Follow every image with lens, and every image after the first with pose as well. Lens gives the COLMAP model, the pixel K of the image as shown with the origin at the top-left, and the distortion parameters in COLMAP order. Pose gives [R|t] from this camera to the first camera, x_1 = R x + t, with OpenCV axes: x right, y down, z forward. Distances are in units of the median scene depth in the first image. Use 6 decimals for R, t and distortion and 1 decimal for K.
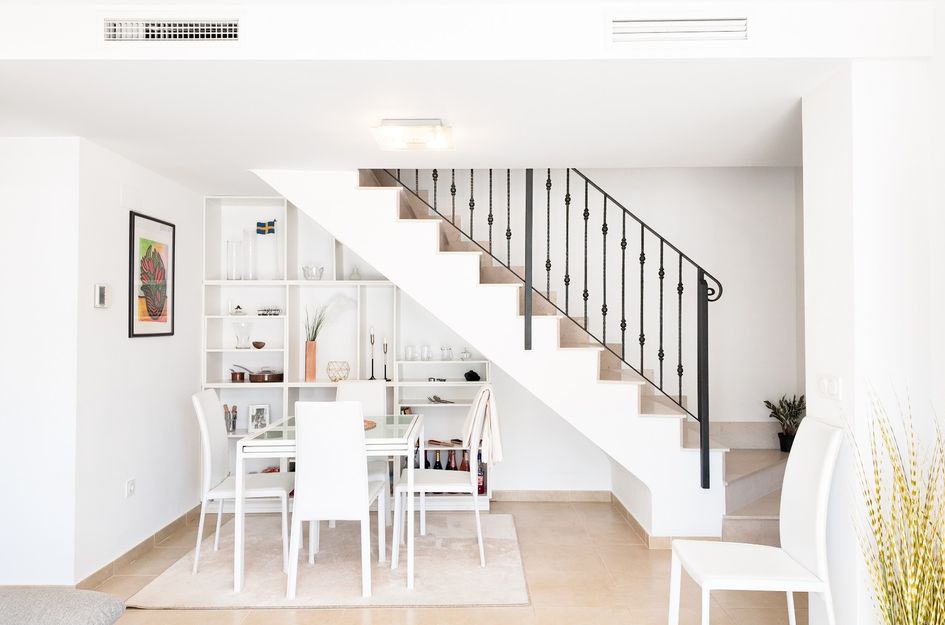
lens RADIAL K [[653.0, 0, 451.8], [0, 653.0, 310.5], [0, 0, 1]] dist [0.072032, -0.080183]
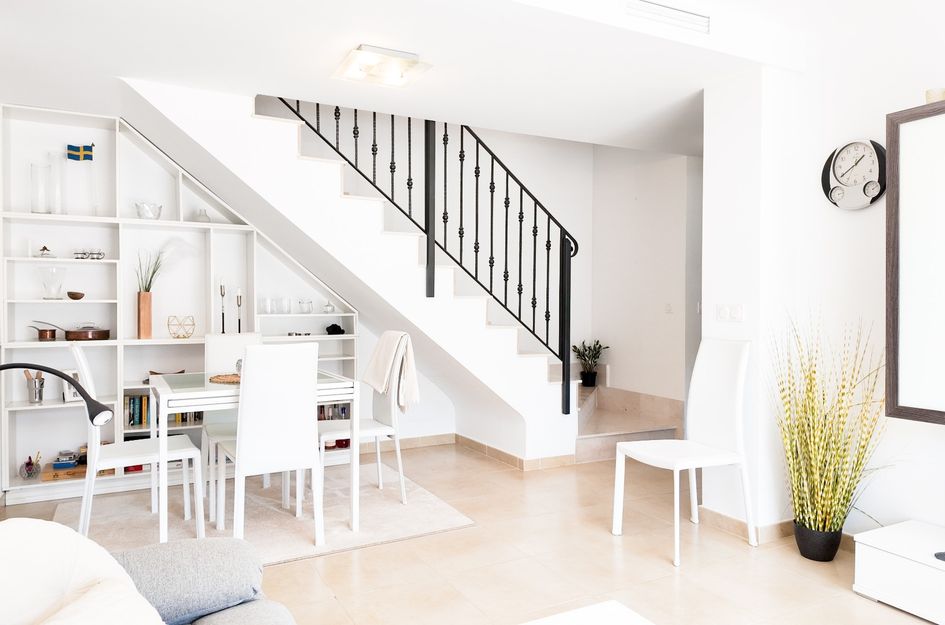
lens RADIAL K [[653.0, 0, 472.7], [0, 653.0, 312.5], [0, 0, 1]] dist [0.072032, -0.080183]
pose [[0.883134, -0.002624, 0.469114, -0.303016], [-0.015721, 0.999257, 0.035185, 0.045682], [-0.468858, -0.038448, 0.882436, 0.047812]]
